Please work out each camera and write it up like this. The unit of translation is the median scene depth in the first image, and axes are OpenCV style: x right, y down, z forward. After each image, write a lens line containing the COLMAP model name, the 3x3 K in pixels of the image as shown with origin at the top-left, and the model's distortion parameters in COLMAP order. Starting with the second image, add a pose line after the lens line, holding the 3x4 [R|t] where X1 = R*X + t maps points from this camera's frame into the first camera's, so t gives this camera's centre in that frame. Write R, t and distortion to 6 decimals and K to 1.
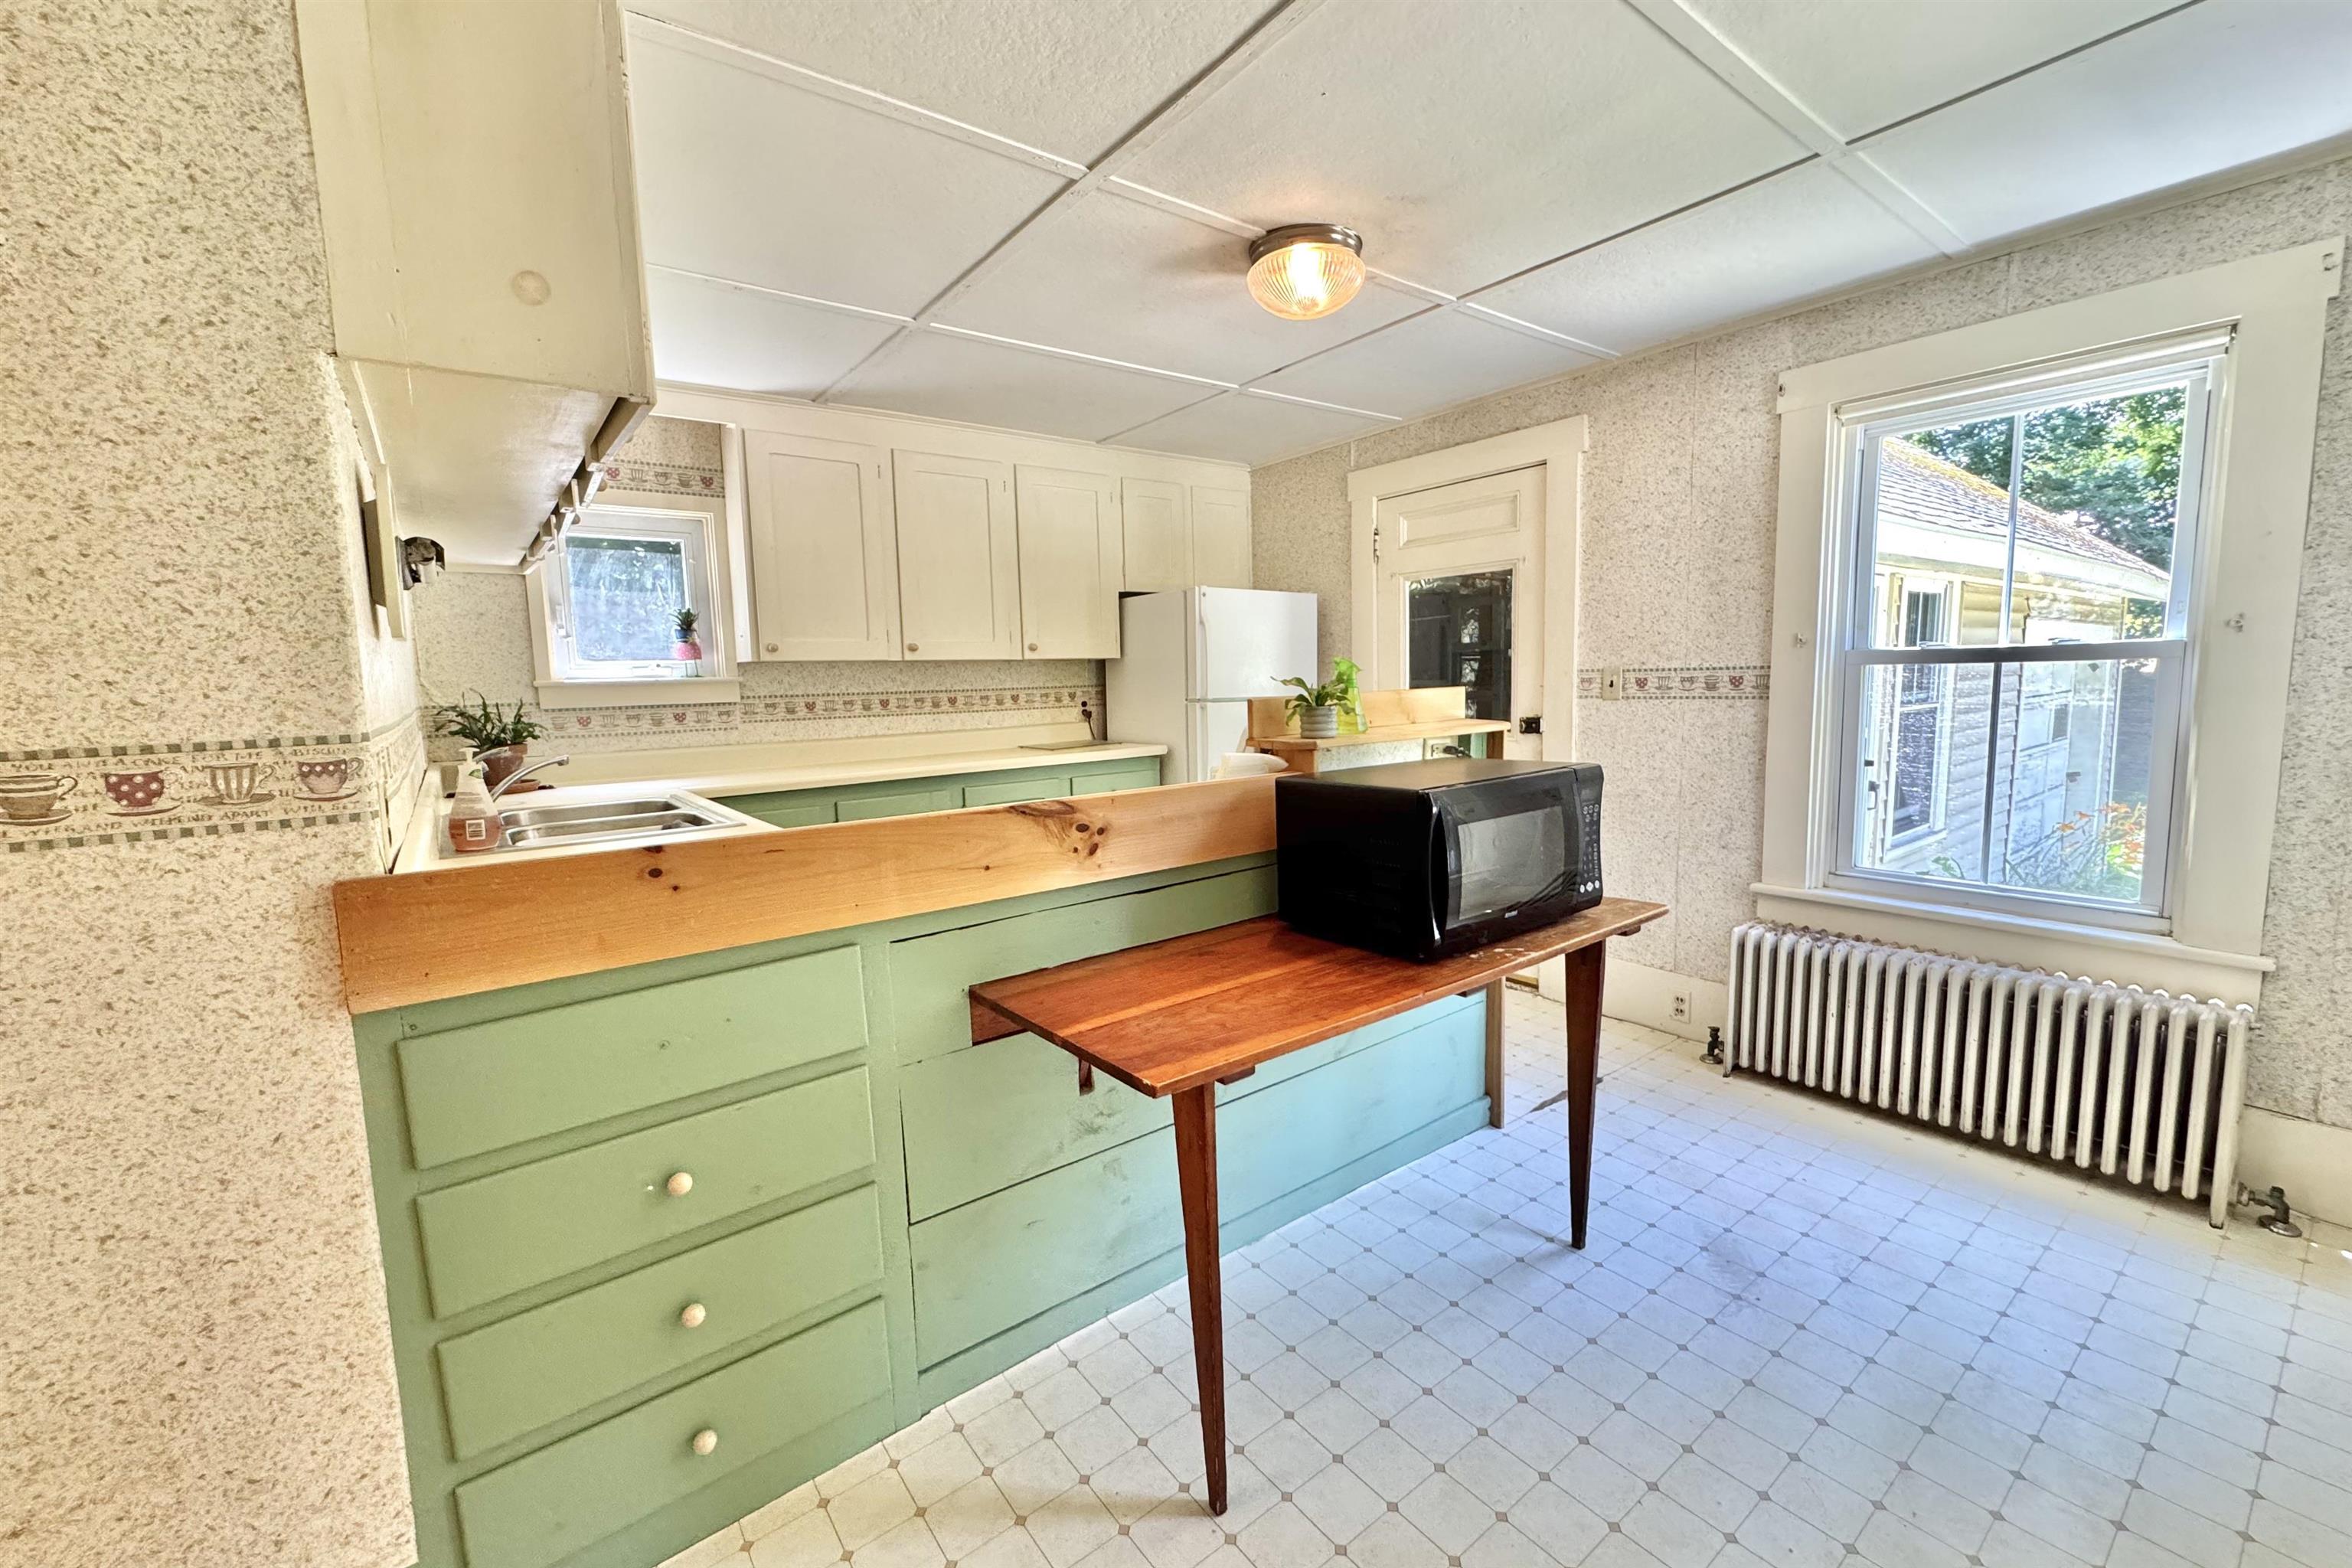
lens RADIAL K [[935.6, 0, 1176.0], [0, 935.6, 784.0], [0, 0, 1]] dist [-0.007613, -0.000109]
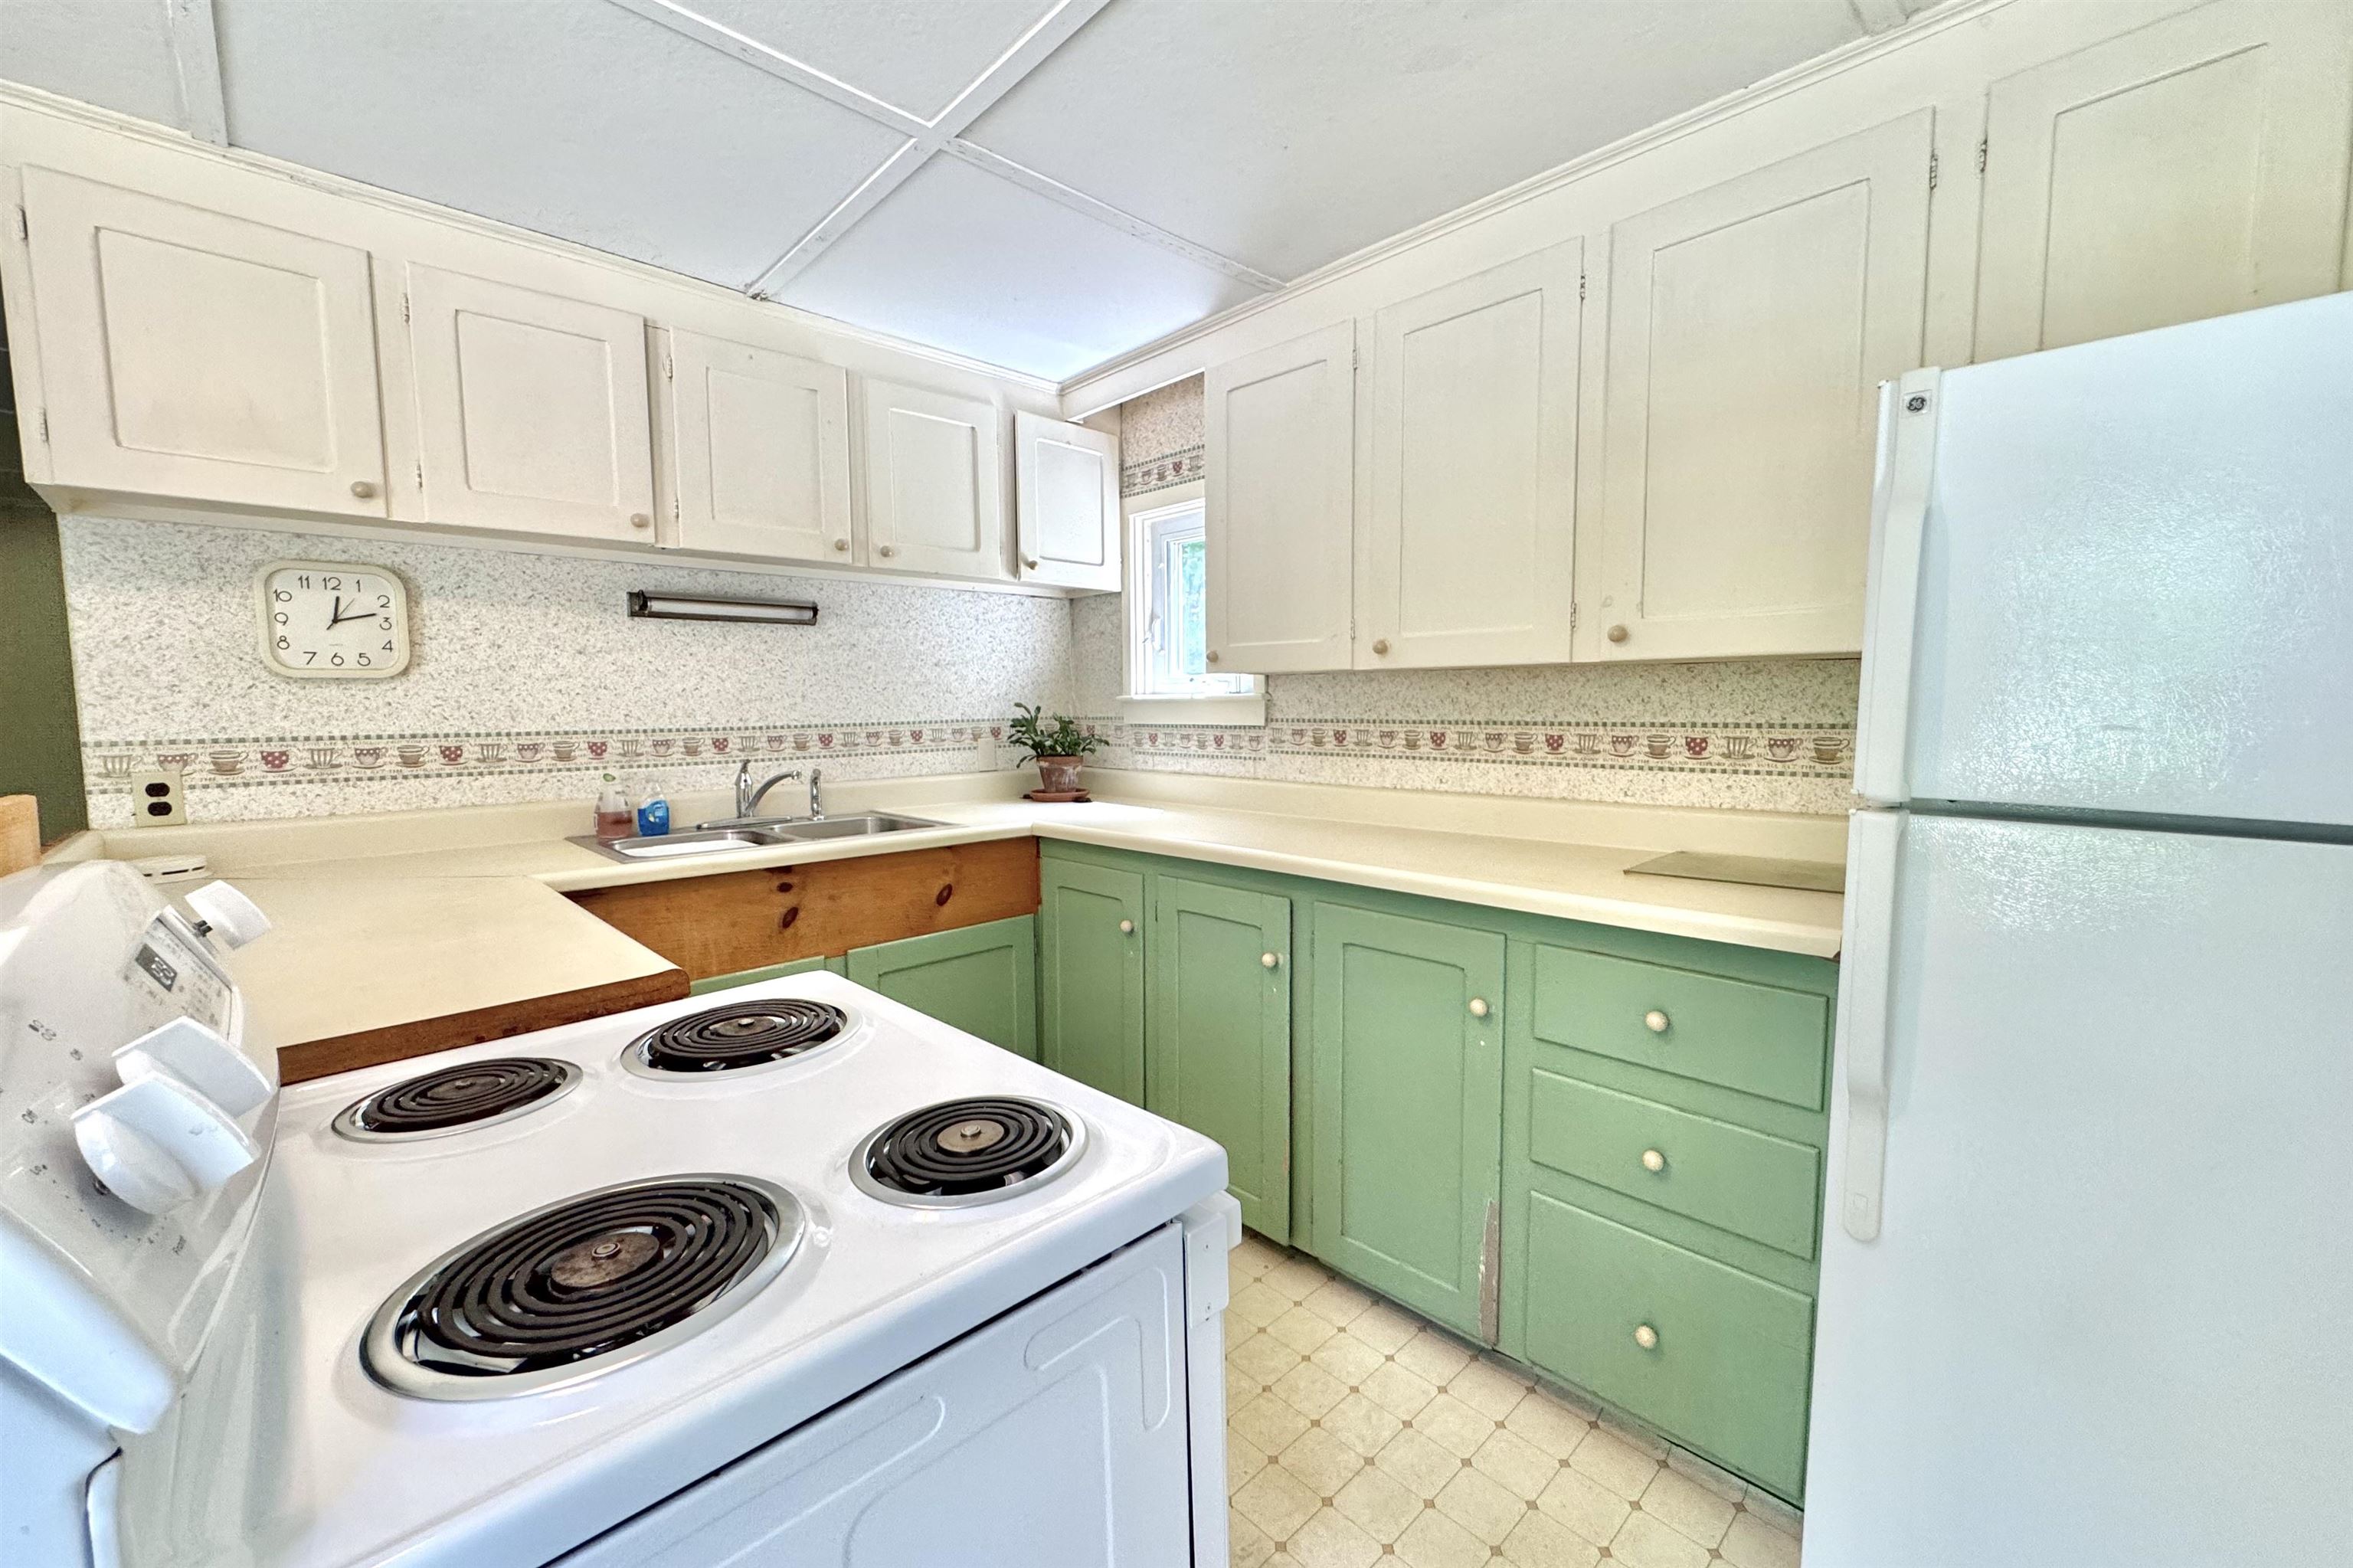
lens RADIAL K [[936.0, 0, 1176.5], [0, 936.0, 784.0], [0, 0, 1]] dist [-0.007613, -0.000109]
pose [[0.056851, 0.106802, -0.992654, 0.316207], [-0.109869, 0.988892, 0.100104, -0.108670], [0.992319, 0.103371, 0.067953, 0.862035]]
